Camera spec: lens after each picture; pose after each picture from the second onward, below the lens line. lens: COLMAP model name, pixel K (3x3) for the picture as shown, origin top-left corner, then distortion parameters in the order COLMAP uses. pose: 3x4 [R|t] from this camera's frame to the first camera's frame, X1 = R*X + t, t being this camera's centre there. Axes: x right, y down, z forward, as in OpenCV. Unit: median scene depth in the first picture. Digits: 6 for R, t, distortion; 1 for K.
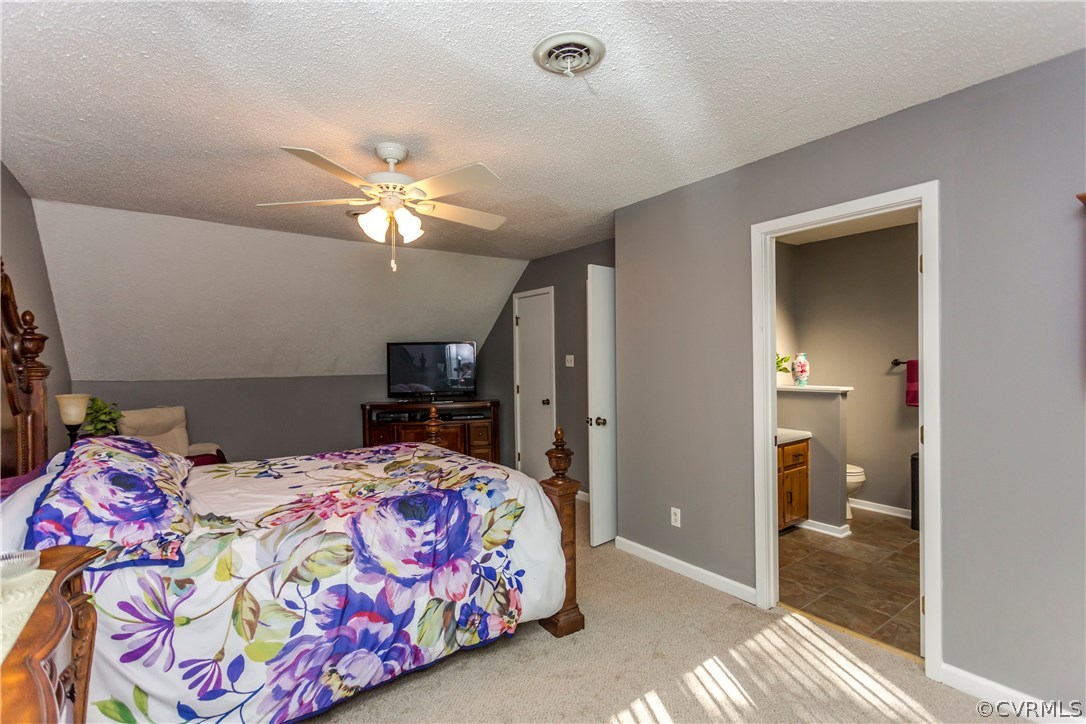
lens RADIAL K [[522.7, 0, 538.7], [0, 522.7, 359.6], [0, 0, 1]] dist [-0.071082, 0.029759]
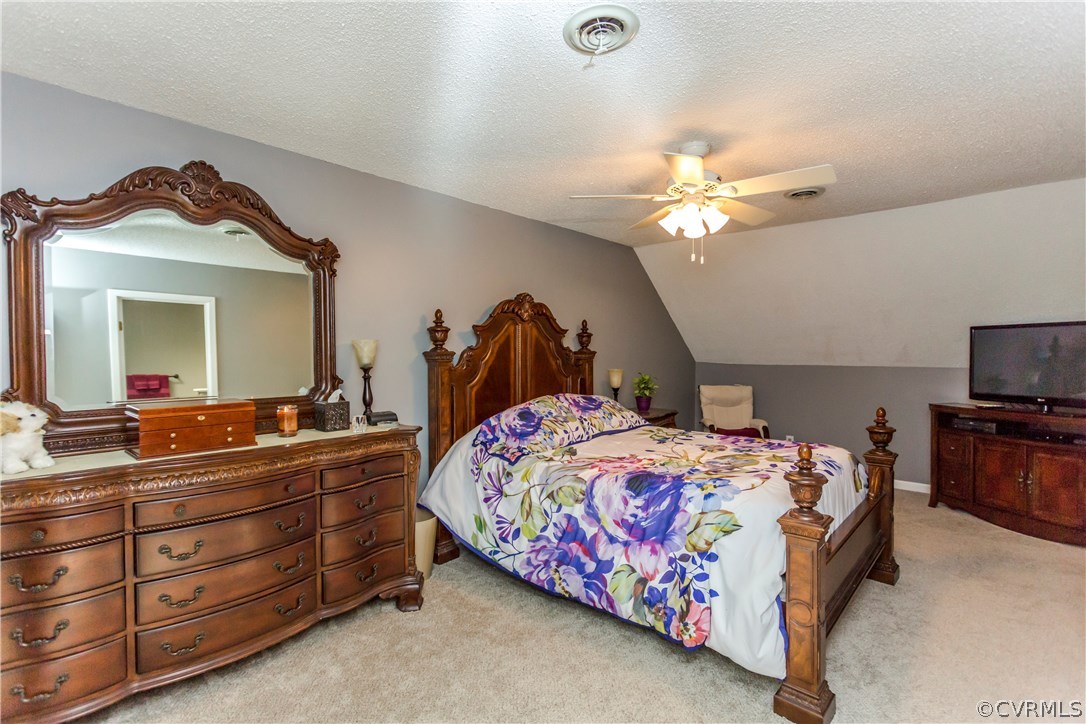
lens RADIAL K [[522.7, 0, 538.7], [0, 522.7, 359.6], [0, 0, 1]] dist [-0.071082, 0.029759]
pose [[0.148611, 0.031708, -0.988387, 0.908742], [-0.000391, 0.999488, 0.032005, -0.016652], [0.988896, -0.004370, 0.148547, 0.679166]]
